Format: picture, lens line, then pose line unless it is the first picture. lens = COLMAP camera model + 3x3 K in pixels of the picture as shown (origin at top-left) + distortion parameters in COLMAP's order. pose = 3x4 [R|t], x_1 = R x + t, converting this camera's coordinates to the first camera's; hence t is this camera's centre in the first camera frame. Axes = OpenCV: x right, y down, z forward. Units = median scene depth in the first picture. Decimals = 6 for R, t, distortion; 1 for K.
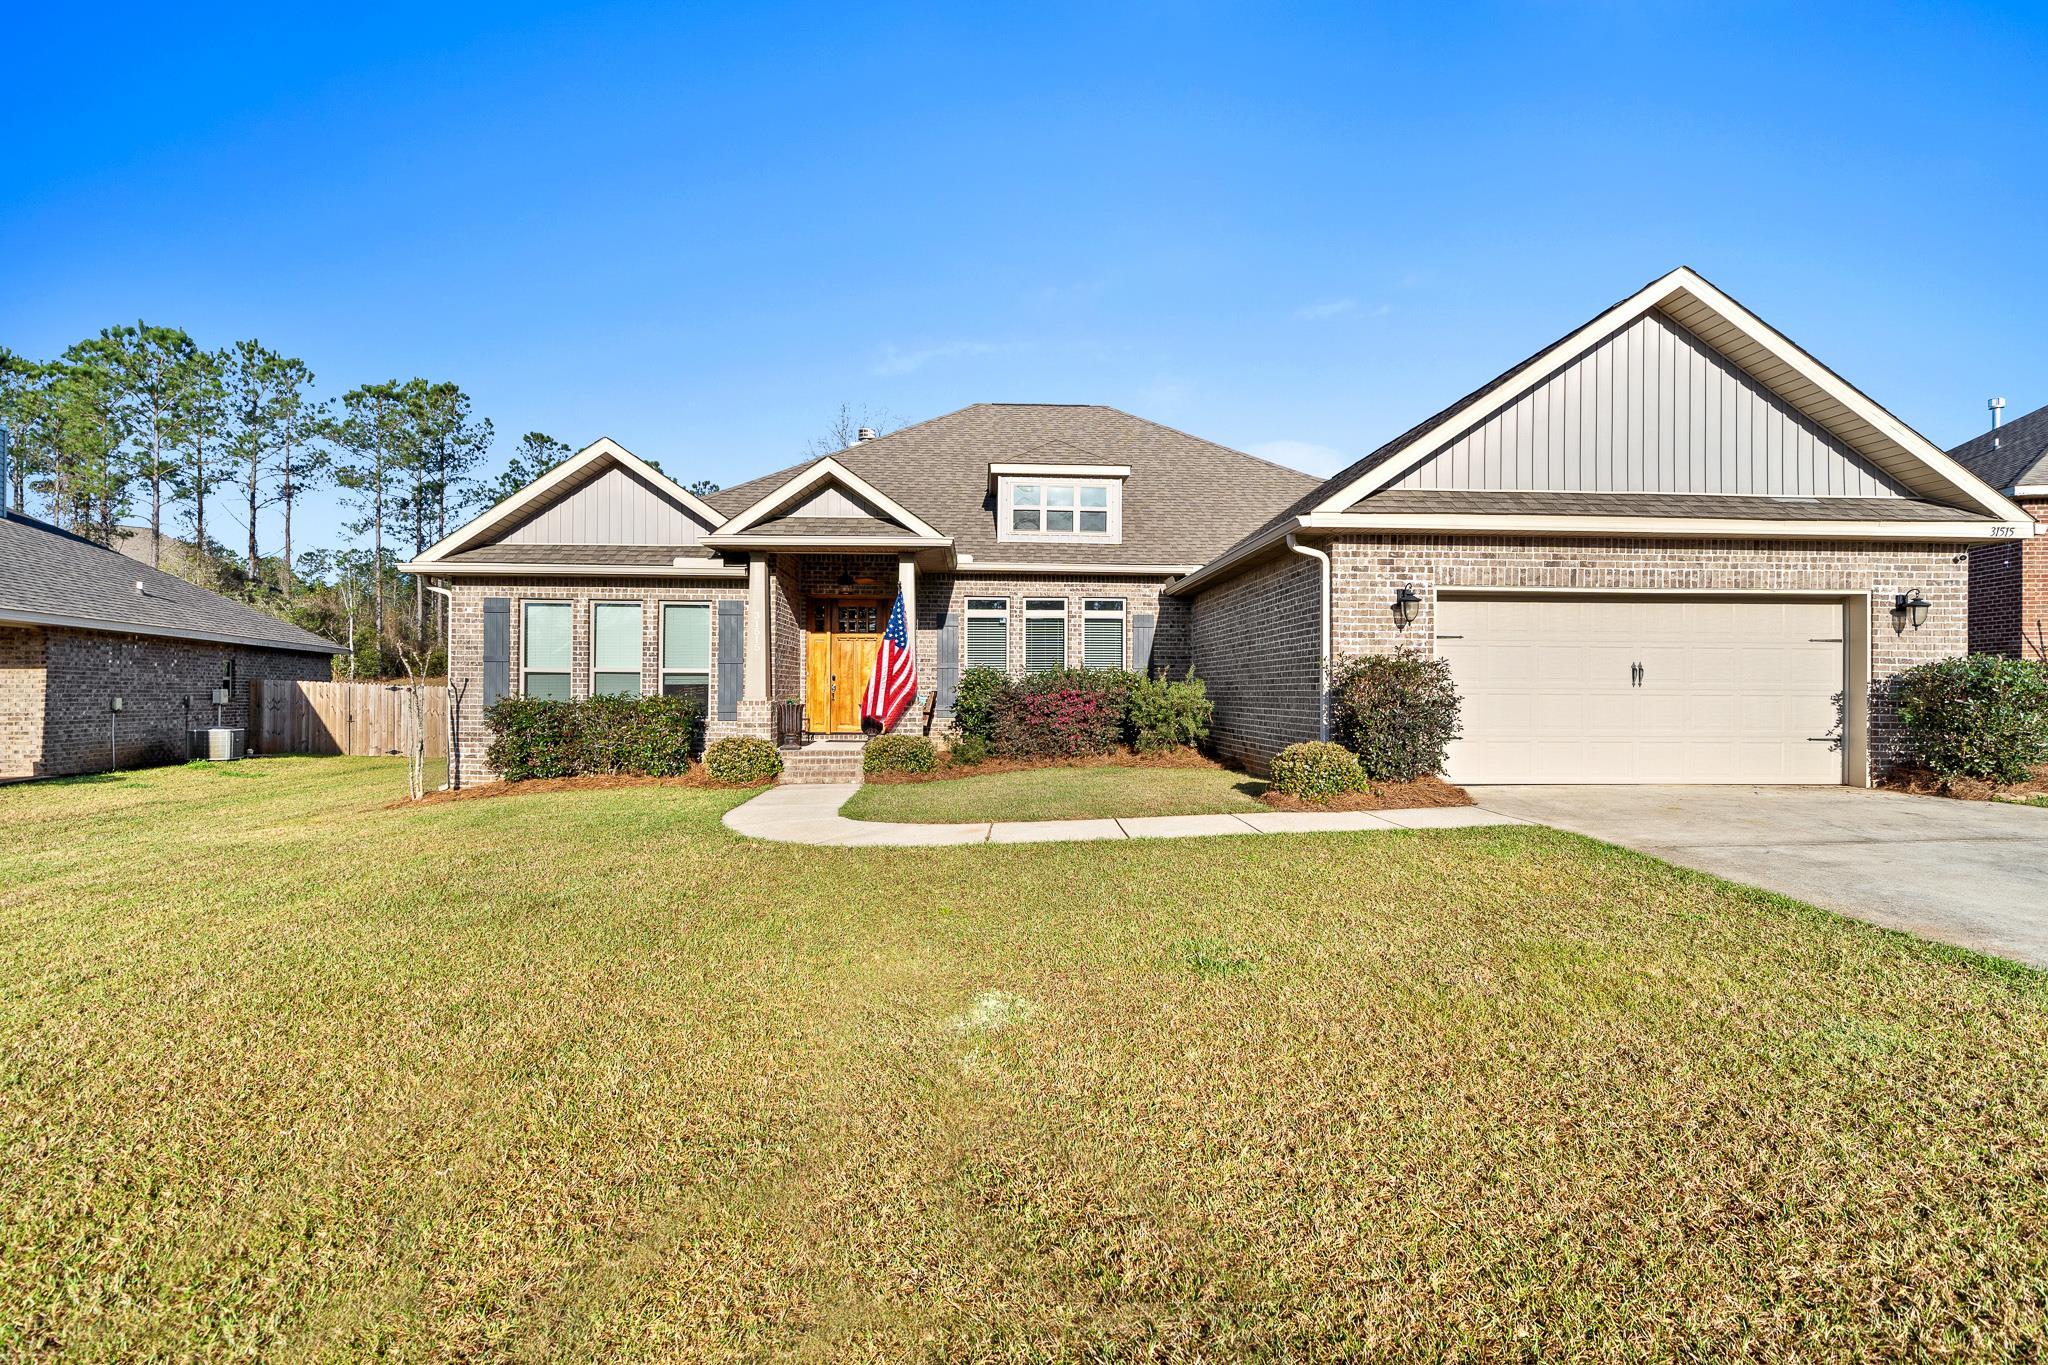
lens RADIAL K [[942.7, 0, 1024.7], [0, 942.7, 694.5], [0, 0, 1]] dist [0.001604, -0.001563]
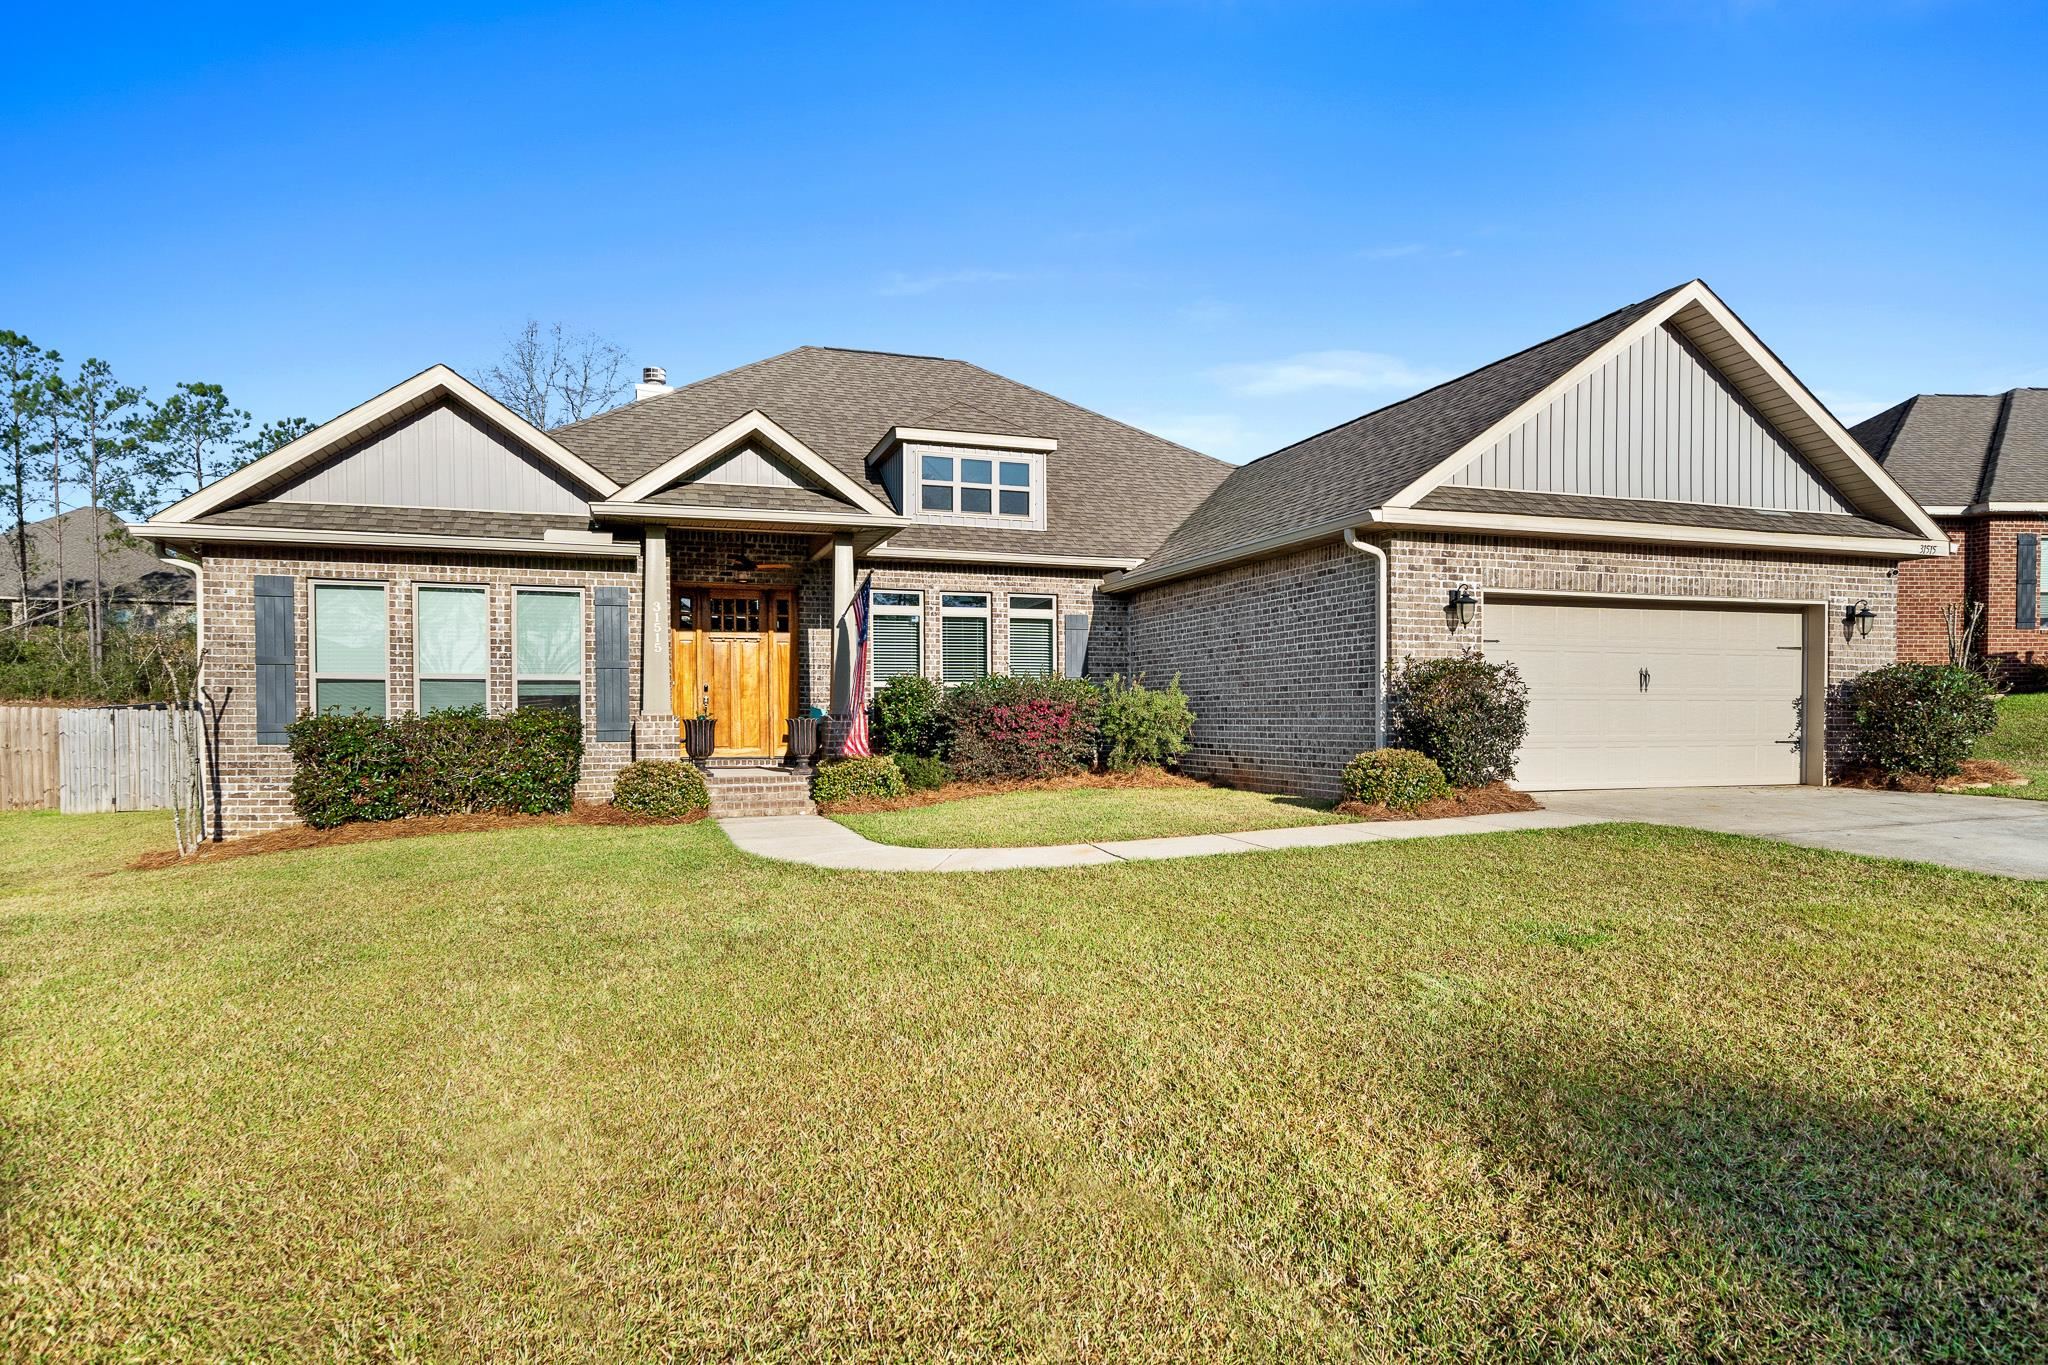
lens RADIAL K [[1187.7, 0, 1026.5], [0, 1187.7, 751.0], [0, 0, 1]] dist [-0.000310, -0.002141]
pose [[0.963074, -0.014860, 0.268827, -0.248980], [0.007798, 0.999596, 0.027318, 0.011349], [-0.269125, -0.024213, 0.962801, -0.038532]]
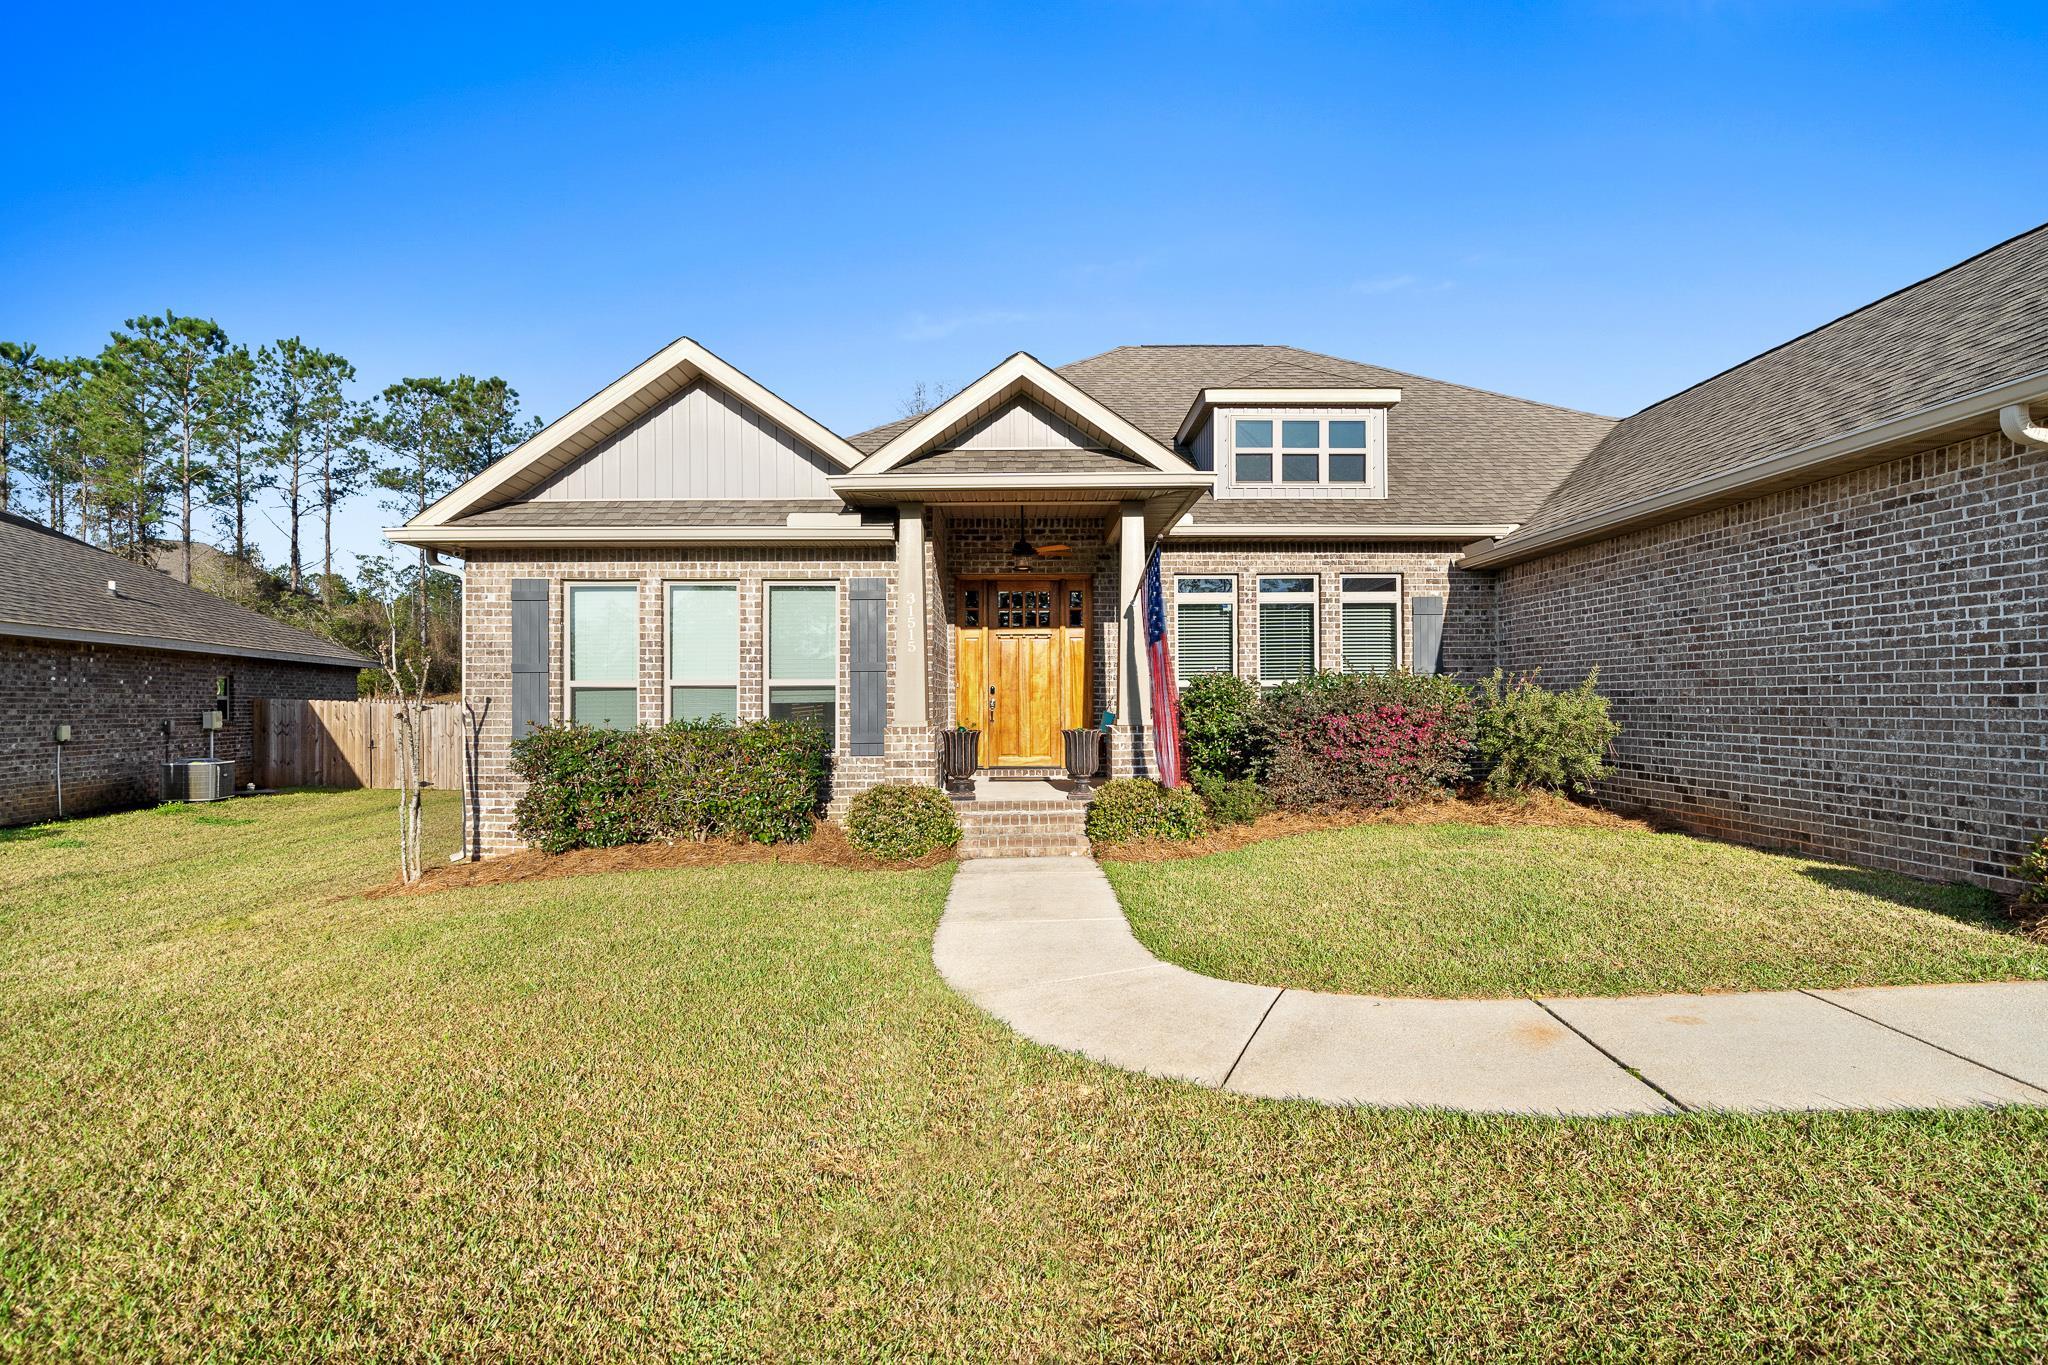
lens RADIAL K [[942.7, 0, 1026.6], [0, 942.7, 703.8], [0, 0, 1]] dist [0.001604, -0.001563]
pose [[0.998925, -0.009572, -0.045367, -0.168883], [0.009596, 0.999954, 0.000323, -0.008917], [0.045362, -0.000758, 0.998970, 0.331115]]
